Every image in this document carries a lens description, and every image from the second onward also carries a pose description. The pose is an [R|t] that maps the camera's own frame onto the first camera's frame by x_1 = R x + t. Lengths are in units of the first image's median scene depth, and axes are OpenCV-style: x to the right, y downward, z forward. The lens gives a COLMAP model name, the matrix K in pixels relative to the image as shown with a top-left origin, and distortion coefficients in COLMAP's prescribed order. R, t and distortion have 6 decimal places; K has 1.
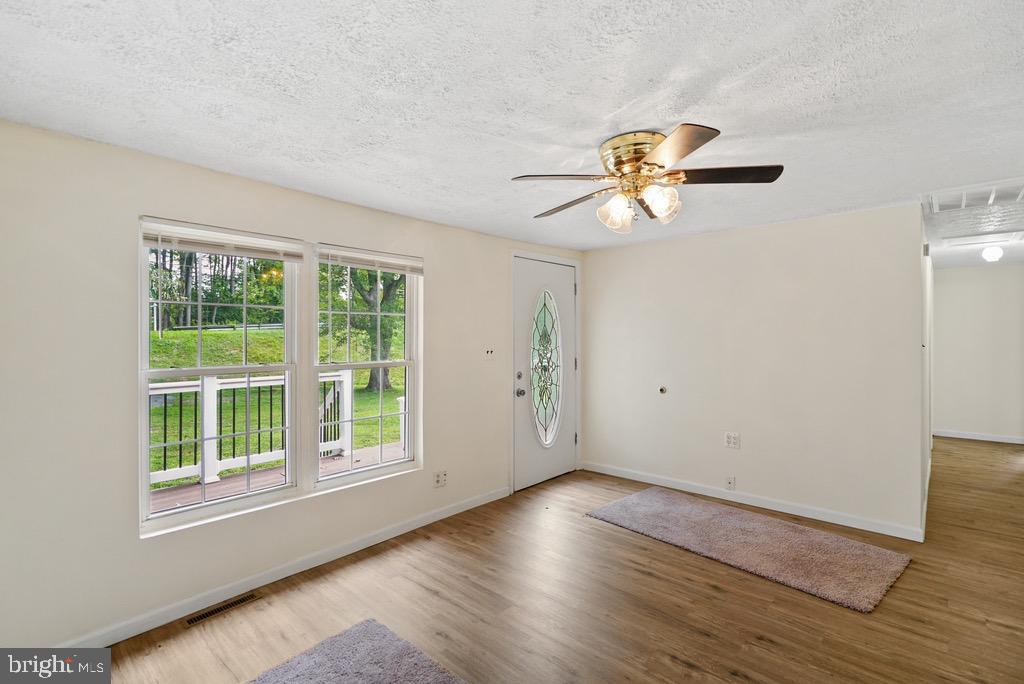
lens RADIAL K [[477.0, 0, 506.5], [0, 477.0, 340.0], [0, 0, 1]] dist [-0.000636, 0.000544]
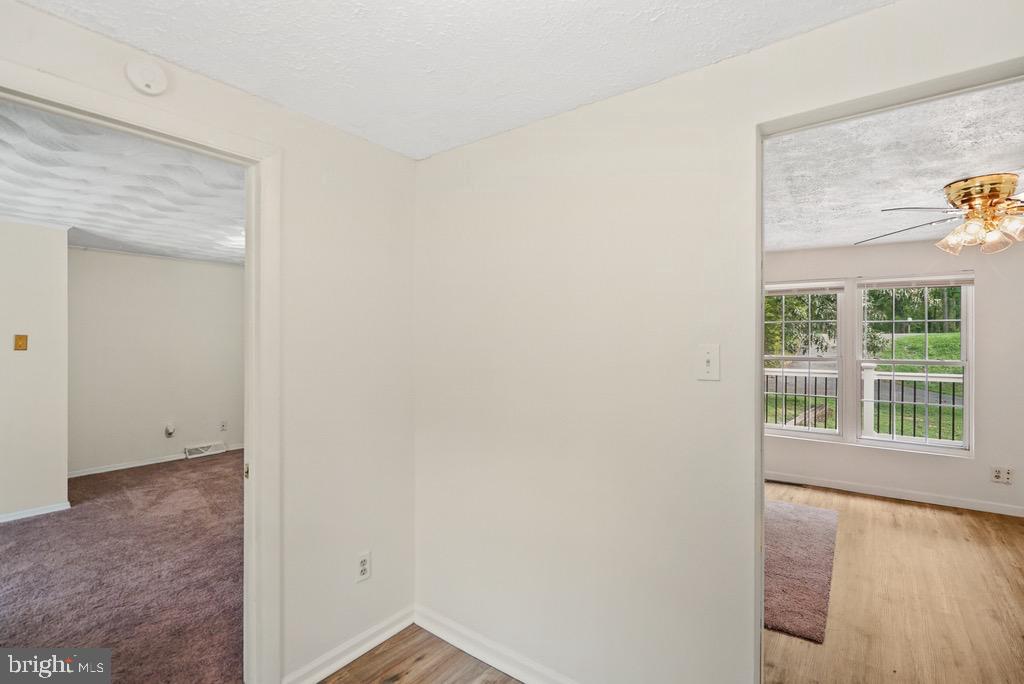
lens RADIAL K [[471.5, 0, 512.1], [0, 471.5, 338.3], [0, 0, 1]] dist [-0.000679, -0.000444]
pose [[0.088353, 0.000476, -0.996089, 0.902036], [-0.007747, 0.999970, -0.000210, -0.003510], [0.996059, 0.007735, 0.088354, -0.191595]]
